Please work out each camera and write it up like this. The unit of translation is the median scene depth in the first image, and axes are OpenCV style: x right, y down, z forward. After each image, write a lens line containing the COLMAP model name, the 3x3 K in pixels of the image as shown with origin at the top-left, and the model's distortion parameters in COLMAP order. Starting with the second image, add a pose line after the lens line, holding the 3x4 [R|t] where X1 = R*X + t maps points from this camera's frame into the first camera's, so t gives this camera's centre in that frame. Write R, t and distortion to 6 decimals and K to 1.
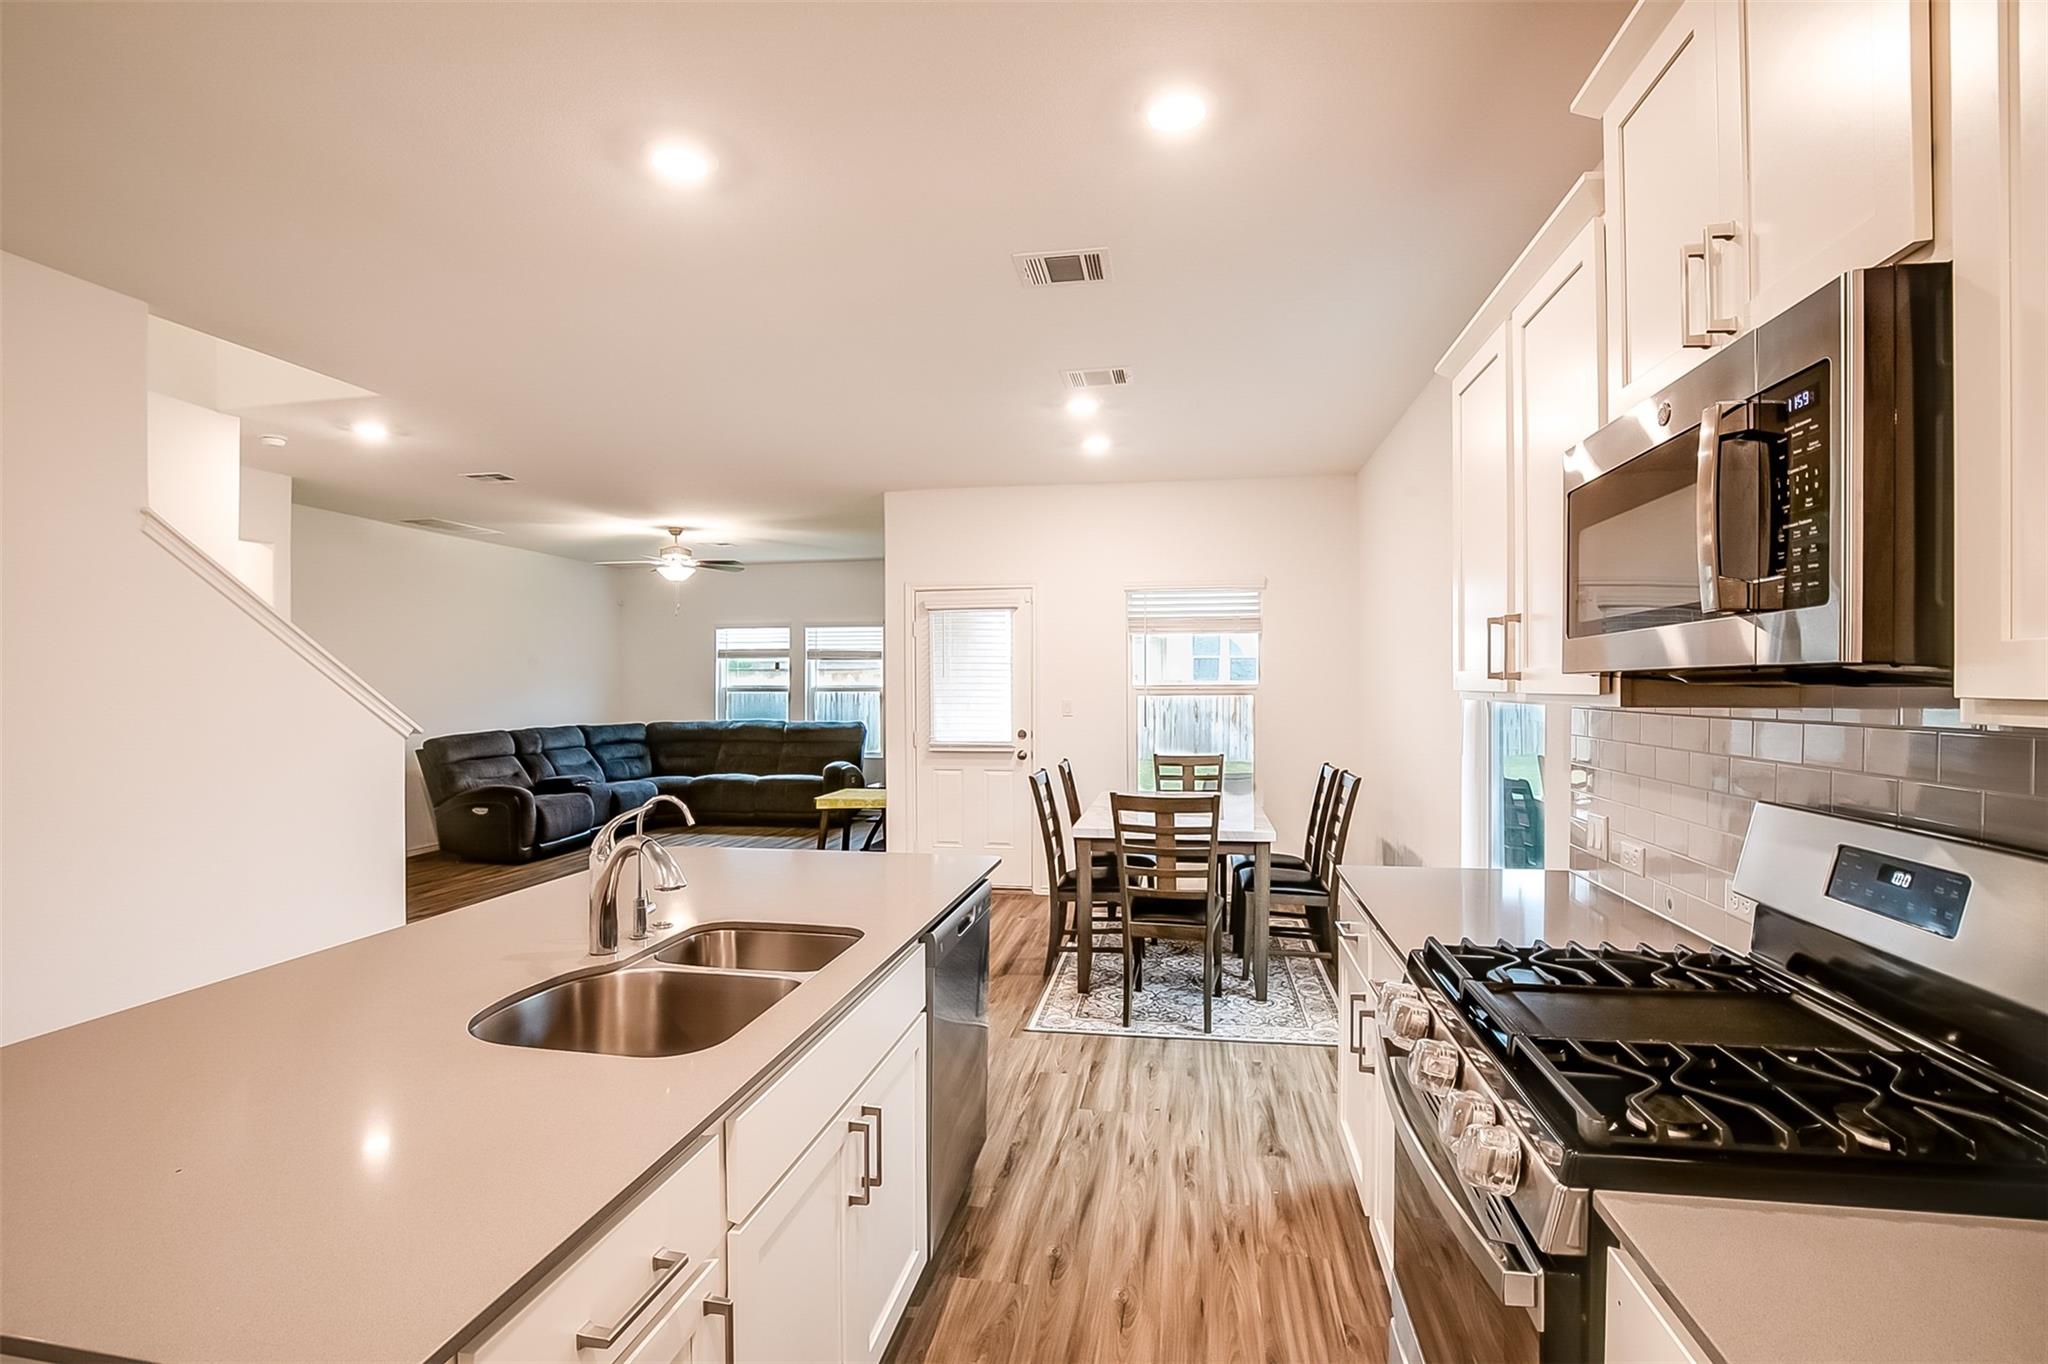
lens RADIAL K [[1030.1, 0, 1035.6], [0, 1030.1, 680.5], [0, 0, 1]] dist [-0.020703, 0.000344]
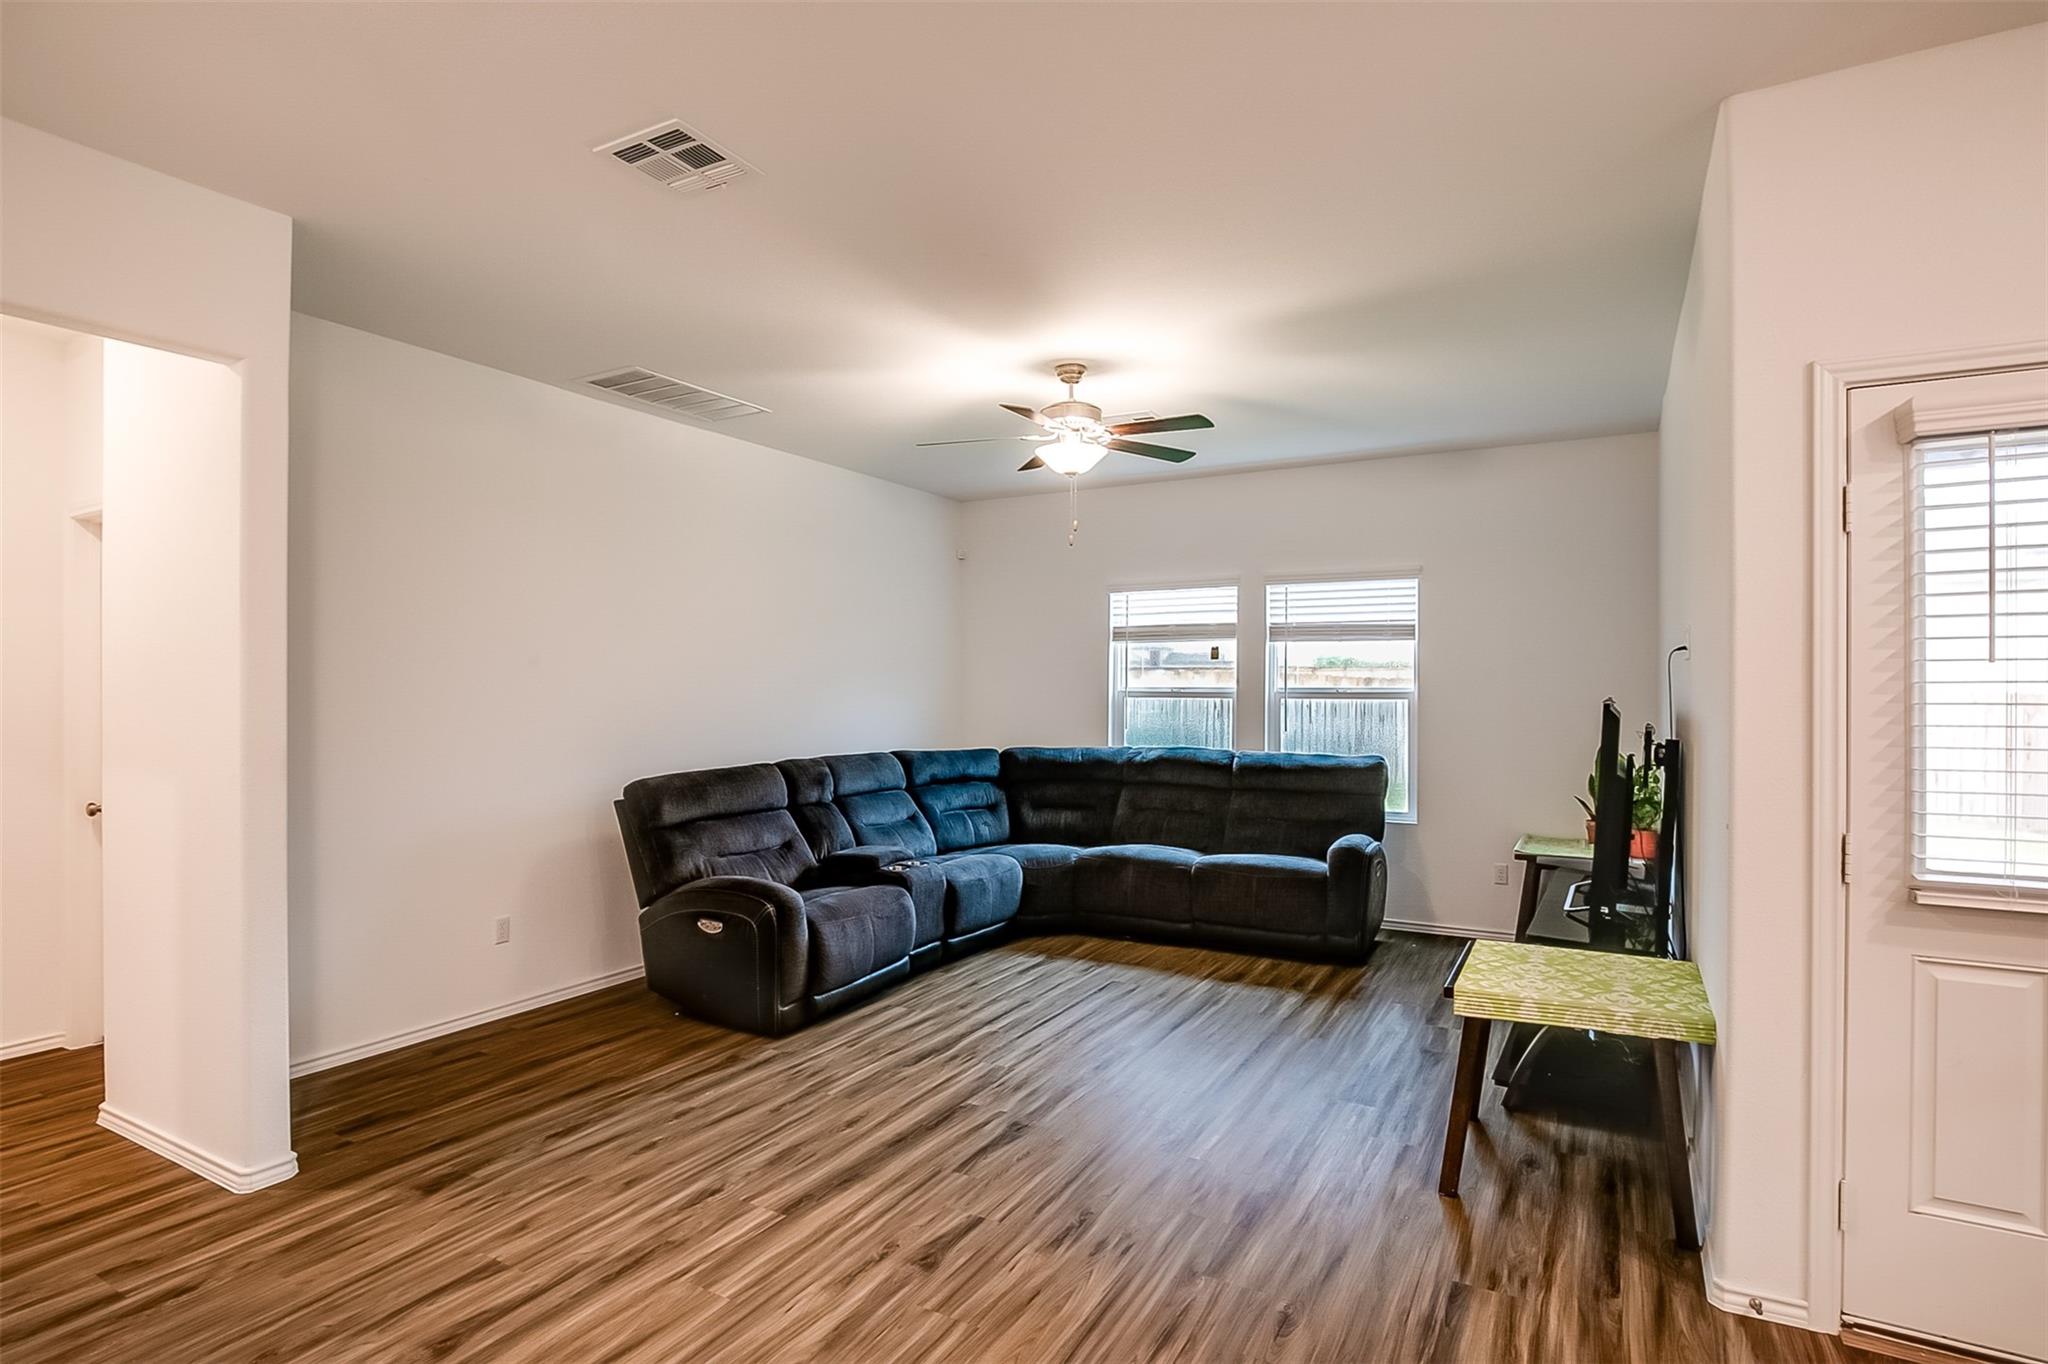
lens RADIAL K [[1057.5, 0, 1000.1], [0, 1057.5, 689.2], [0, 0, 1]] dist [-0.031881, 0.007328]
pose [[0.941308, 0.007358, -0.337470, -0.183226], [-0.005352, 0.999962, 0.006873, 0.002475], [0.337508, -0.004663, 0.941311, 0.447117]]
